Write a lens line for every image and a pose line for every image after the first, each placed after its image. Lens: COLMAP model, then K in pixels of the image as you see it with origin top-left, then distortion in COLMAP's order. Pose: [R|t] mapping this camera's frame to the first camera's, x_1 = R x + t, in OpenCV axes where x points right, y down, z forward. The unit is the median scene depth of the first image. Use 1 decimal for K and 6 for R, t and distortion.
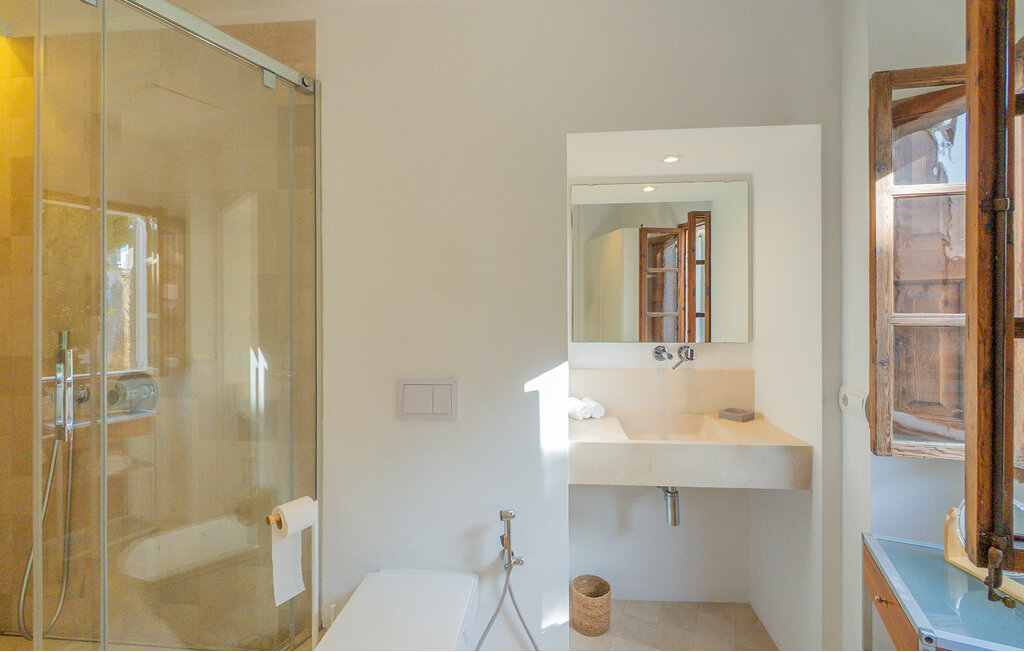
lens RADIAL K [[451.2, 0, 512.3], [0, 451.2, 317.2], [0, 0, 1]] dist [-0.000948, -0.000064]
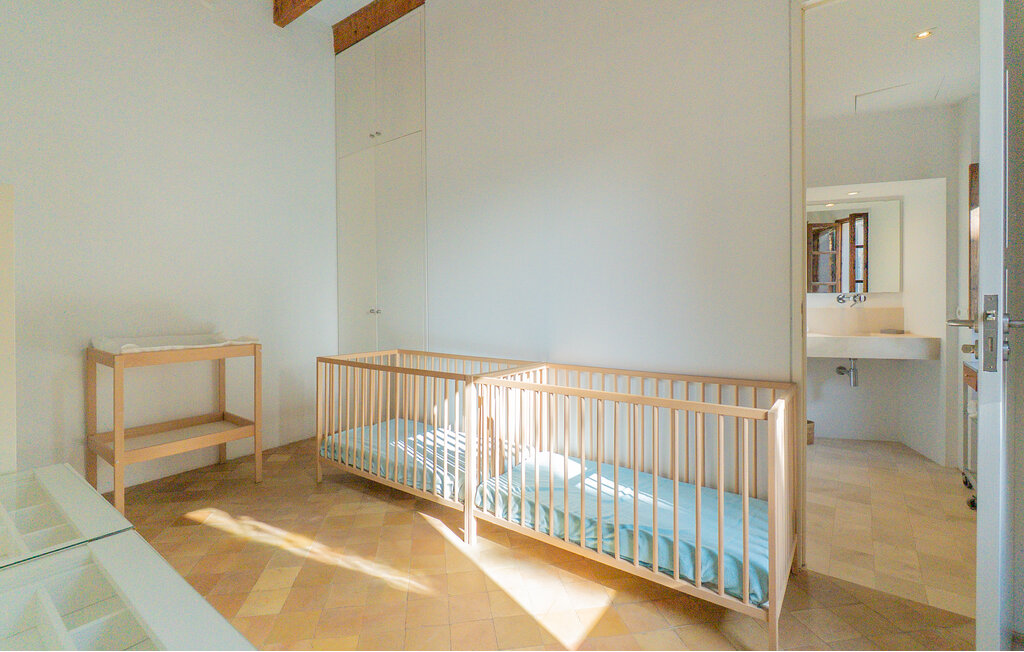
lens RADIAL K [[455.5, 0, 507.6], [0, 455.5, 305.6], [0, 0, 1]] dist [0.000570, 0.000391]
pose [[0.982132, 0.003868, -0.188156, -0.623369], [-0.004291, 0.999989, -0.001844, 0.116208], [0.188147, 0.002619, 0.982137, -0.998336]]
